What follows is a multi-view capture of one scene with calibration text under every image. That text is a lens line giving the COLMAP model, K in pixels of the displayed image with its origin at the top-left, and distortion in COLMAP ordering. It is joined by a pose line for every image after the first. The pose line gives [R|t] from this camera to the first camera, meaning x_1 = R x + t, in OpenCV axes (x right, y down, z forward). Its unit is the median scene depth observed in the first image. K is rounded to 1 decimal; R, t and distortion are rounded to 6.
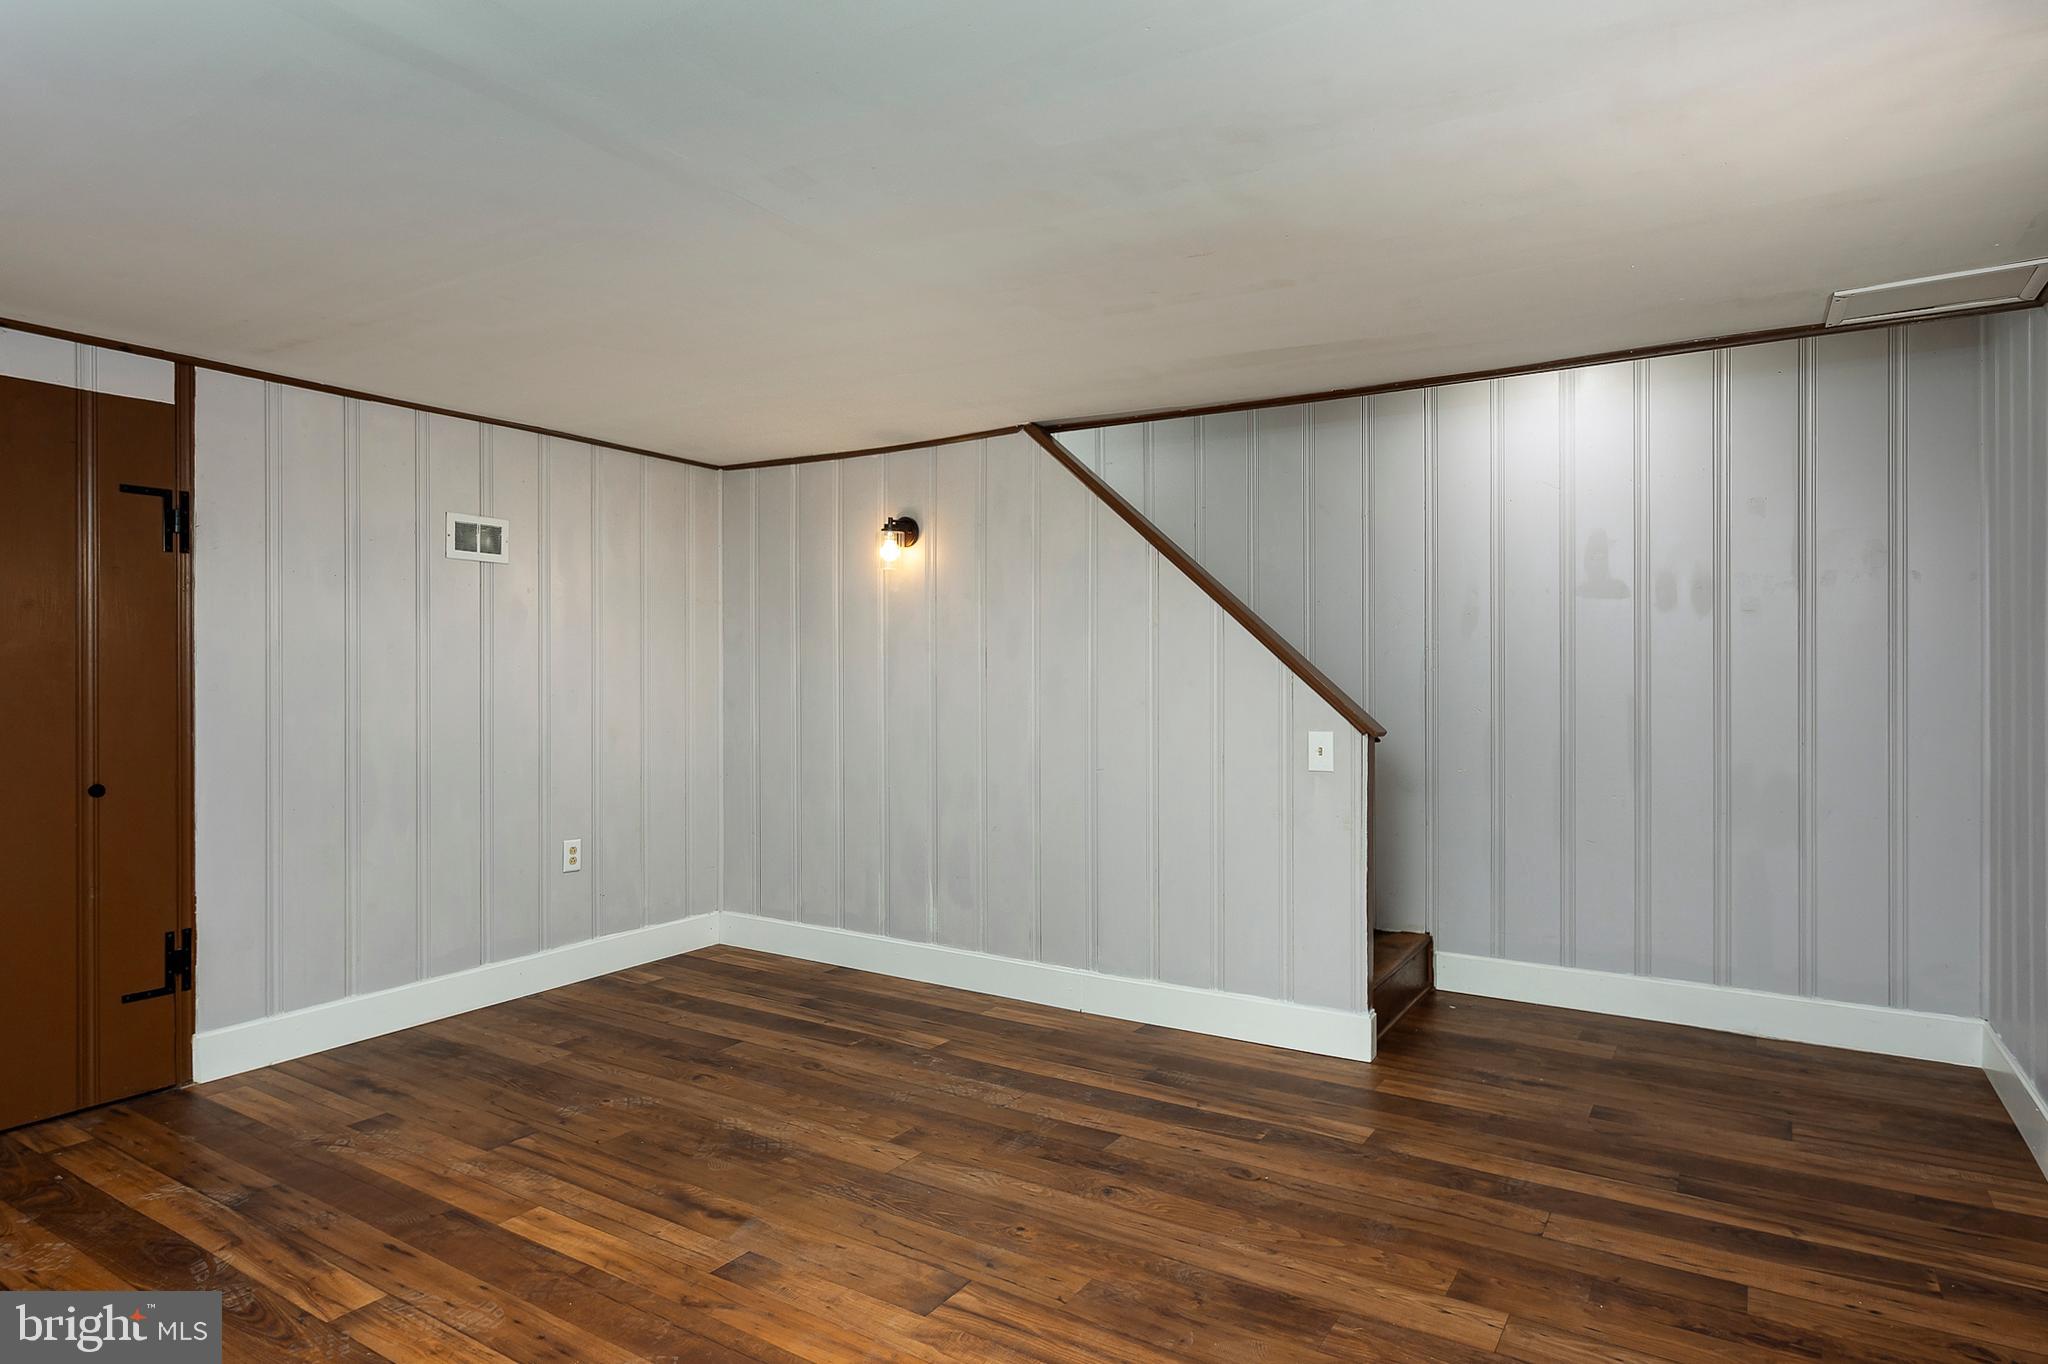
lens RADIAL K [[1165.3, 0, 1021.1], [0, 1165.3, 675.6], [0, 0, 1]] dist [-0.000517, -0.000897]
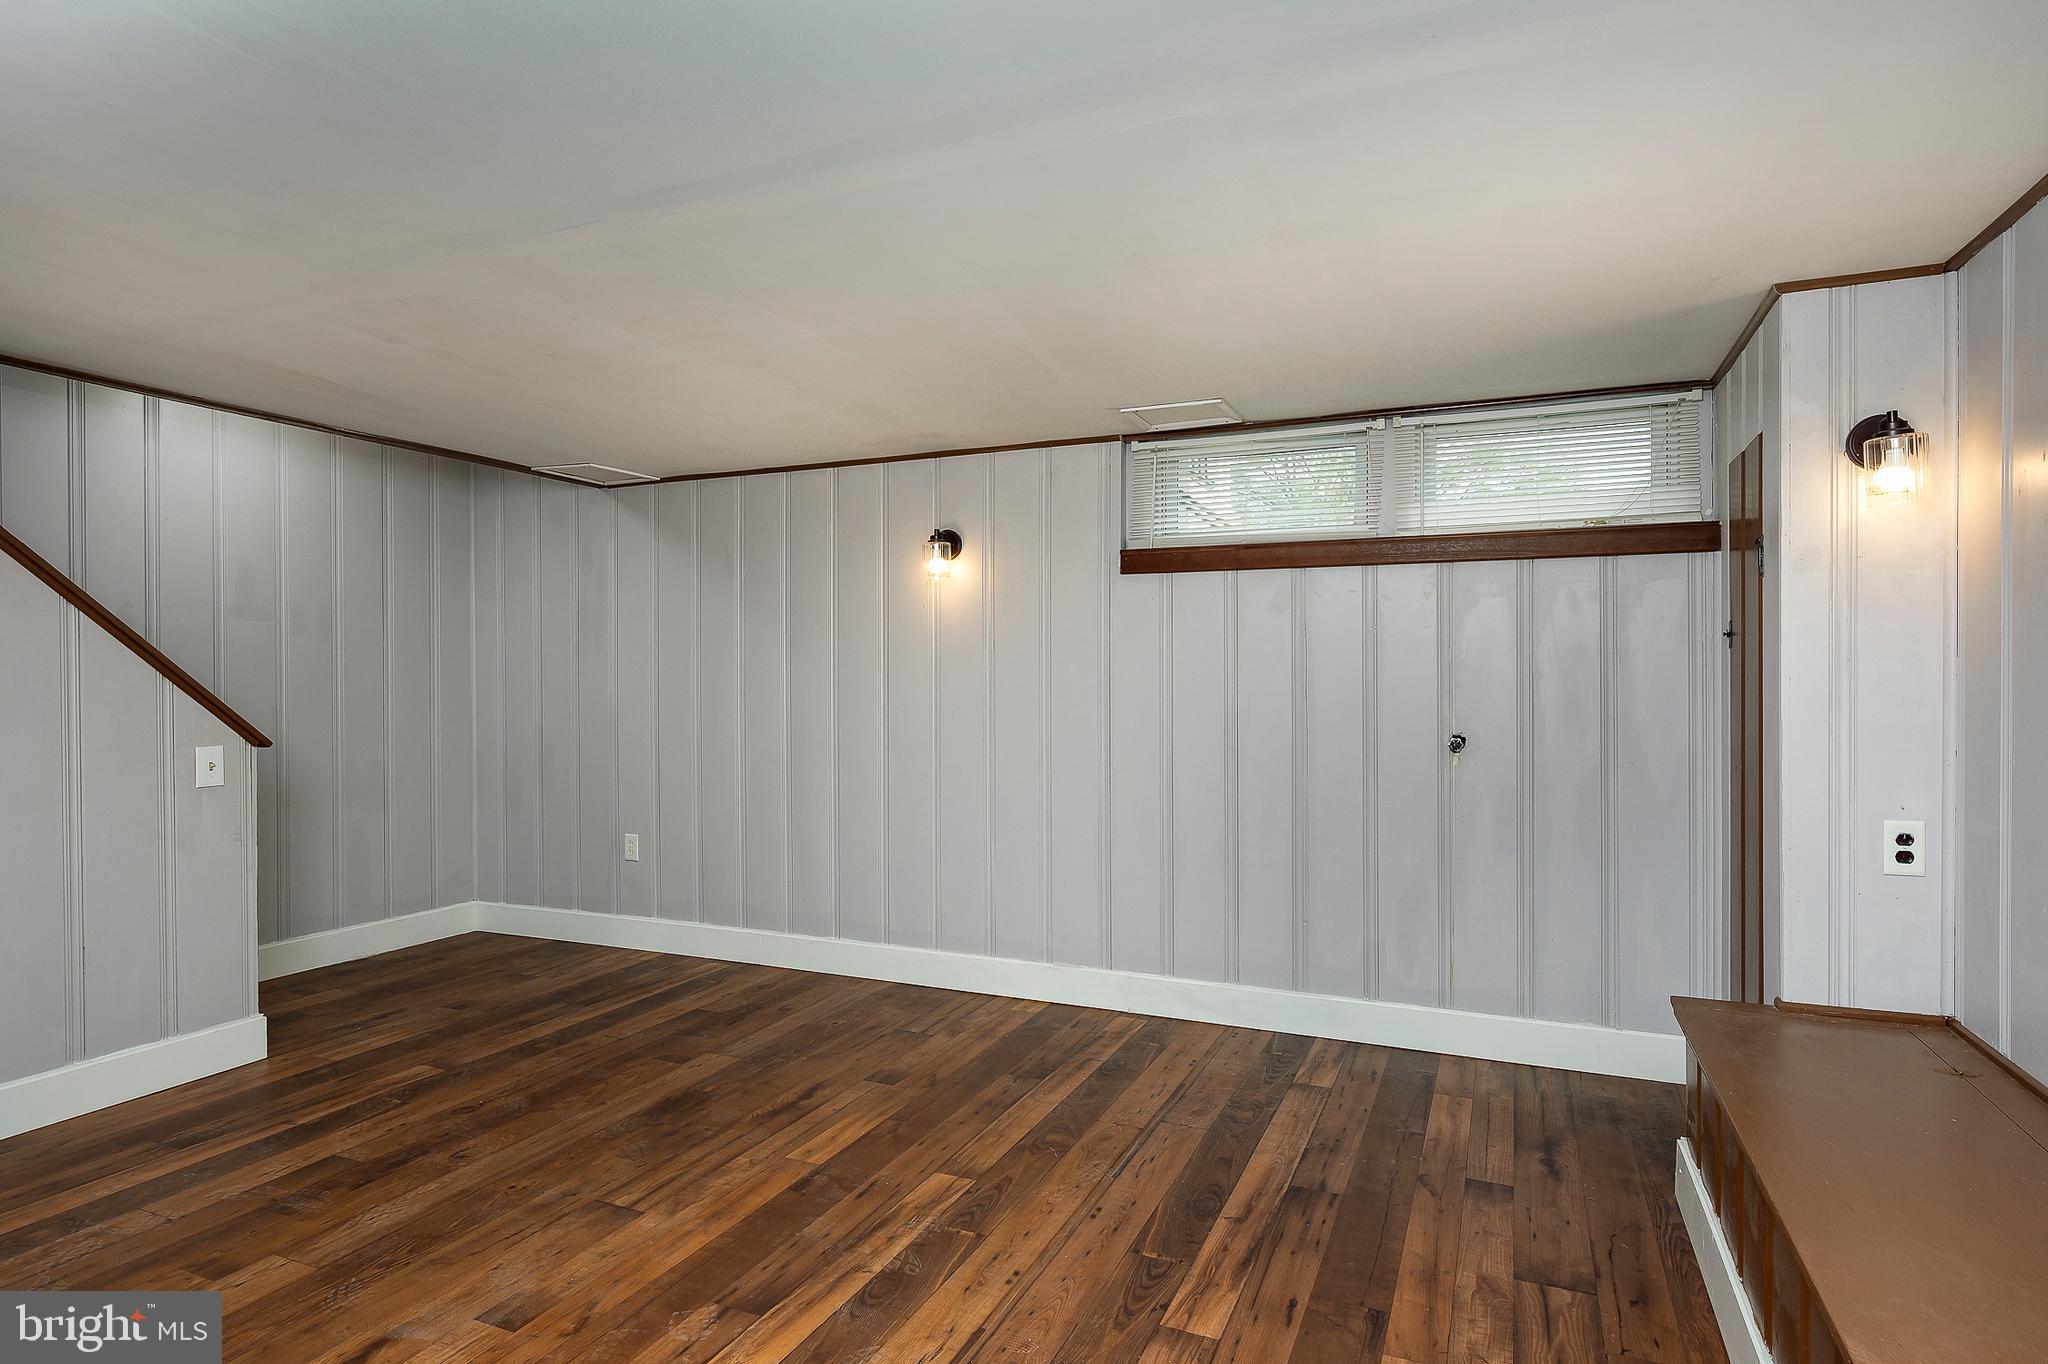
lens RADIAL K [[1087.1, 0, 1019.7], [0, 1087.1, 802.4], [0, 0, 1]] dist [-0.002703, -0.000648]
pose [[-0.148299, -0.108821, 0.982937, -0.858262], [0.004176, 0.993850, 0.110659, -0.003007], [-0.988934, 0.020516, -0.146933, 0.542240]]
